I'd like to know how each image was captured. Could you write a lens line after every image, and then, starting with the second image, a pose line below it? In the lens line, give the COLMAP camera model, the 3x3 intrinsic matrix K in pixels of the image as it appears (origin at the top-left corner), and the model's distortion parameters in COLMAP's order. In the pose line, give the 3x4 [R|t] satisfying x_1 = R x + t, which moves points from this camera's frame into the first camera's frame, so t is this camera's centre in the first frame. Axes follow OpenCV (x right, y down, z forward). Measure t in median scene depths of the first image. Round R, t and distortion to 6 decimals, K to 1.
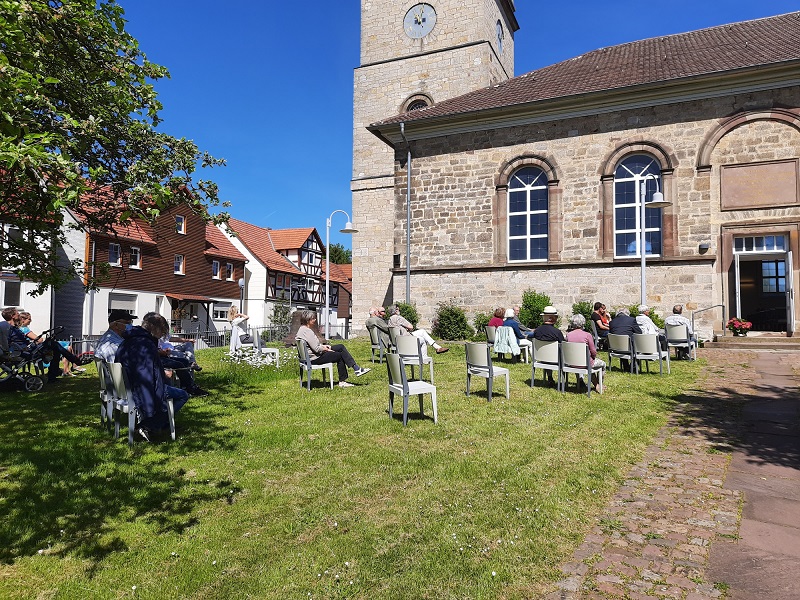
lens RADIAL K [[584.2, 0, 401.1], [0, 584.2, 297.0], [0, 0, 1]] dist [0.063034, -0.063912]
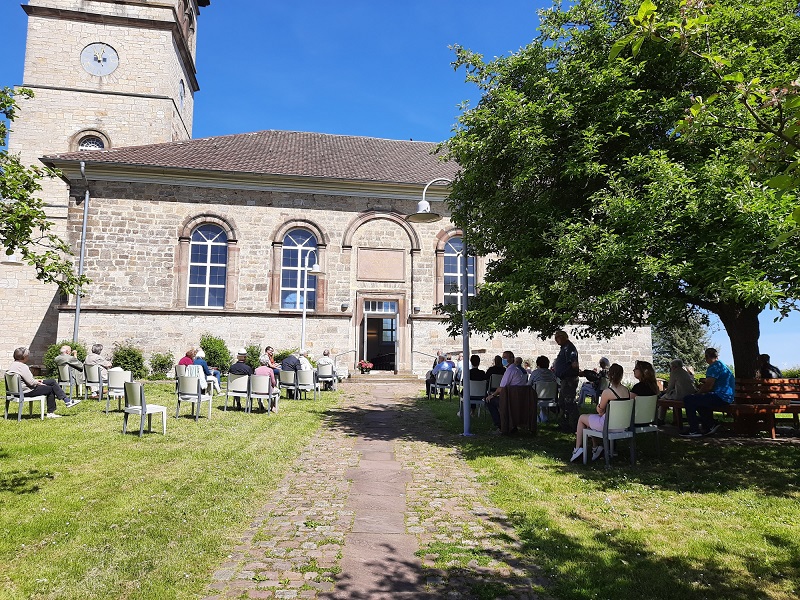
lens RADIAL K [[584.2, 0, 401.1], [0, 584.2, 297.0], [0, 0, 1]] dist [0.063034, -0.063912]
pose [[0.838004, 0.072955, 0.540765, -0.084832], [-0.033666, 0.996047, -0.082207, -0.001646], [-0.544625, 0.050684, 0.837147, -0.153796]]
